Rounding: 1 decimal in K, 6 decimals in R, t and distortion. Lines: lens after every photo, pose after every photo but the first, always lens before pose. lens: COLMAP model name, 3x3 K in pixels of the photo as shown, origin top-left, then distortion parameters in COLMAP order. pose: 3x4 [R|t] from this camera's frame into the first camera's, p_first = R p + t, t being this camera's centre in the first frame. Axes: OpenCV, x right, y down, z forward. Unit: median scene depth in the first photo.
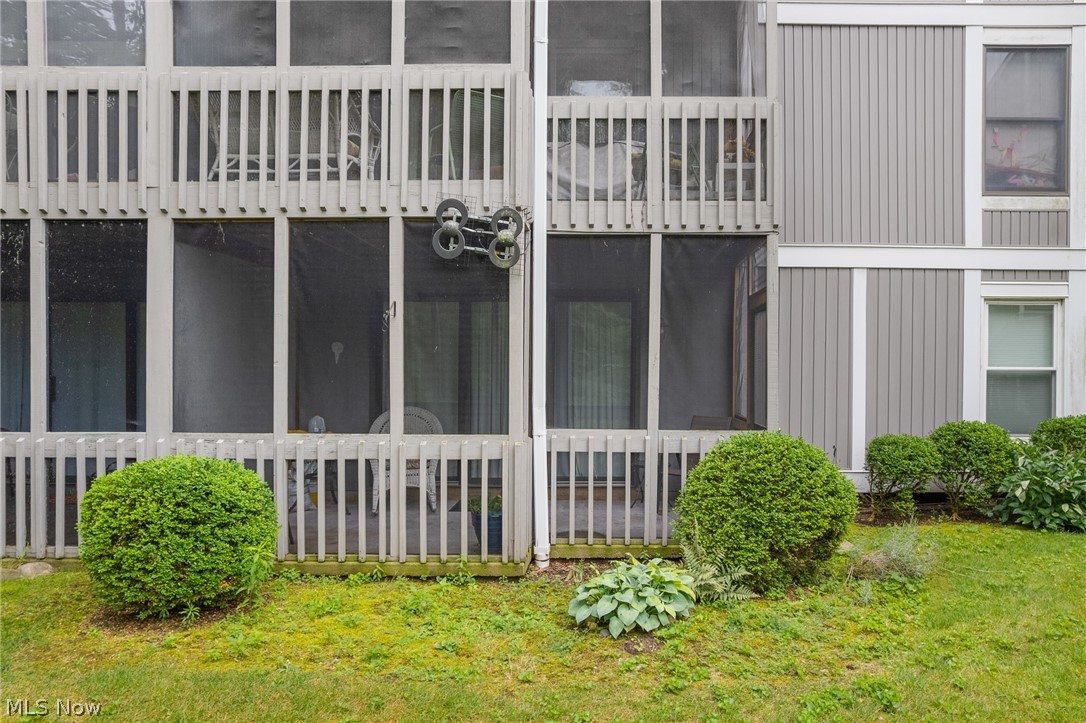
lens RADIAL K [[687.8, 0, 523.9], [0, 687.8, 315.6], [0, 0, 1]] dist [-0.077314, 0.067545]
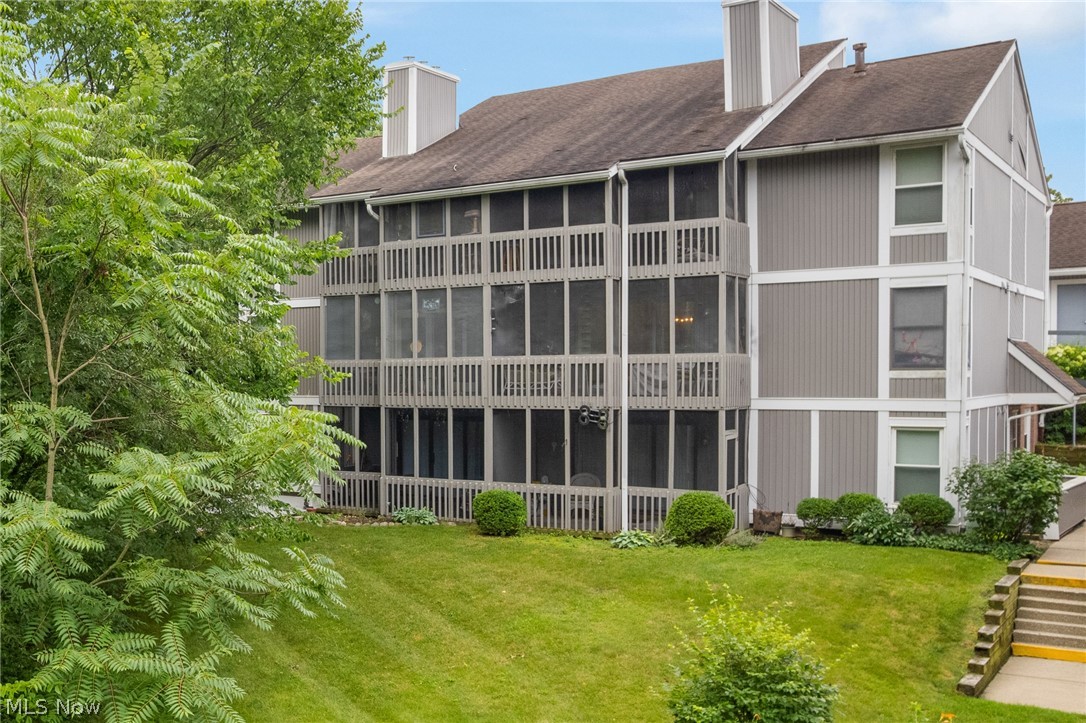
lens RADIAL K [[681.3, 0, 547.0], [0, 681.3, 382.7], [0, 0, 1]] dist [-0.082057, 0.063917]
pose [[0.949395, 0.003402, -0.314067, 0.618497], [0.003459, 0.999767, 0.021286, -0.314259], [0.314066, -0.021295, 0.949162, -1.693197]]
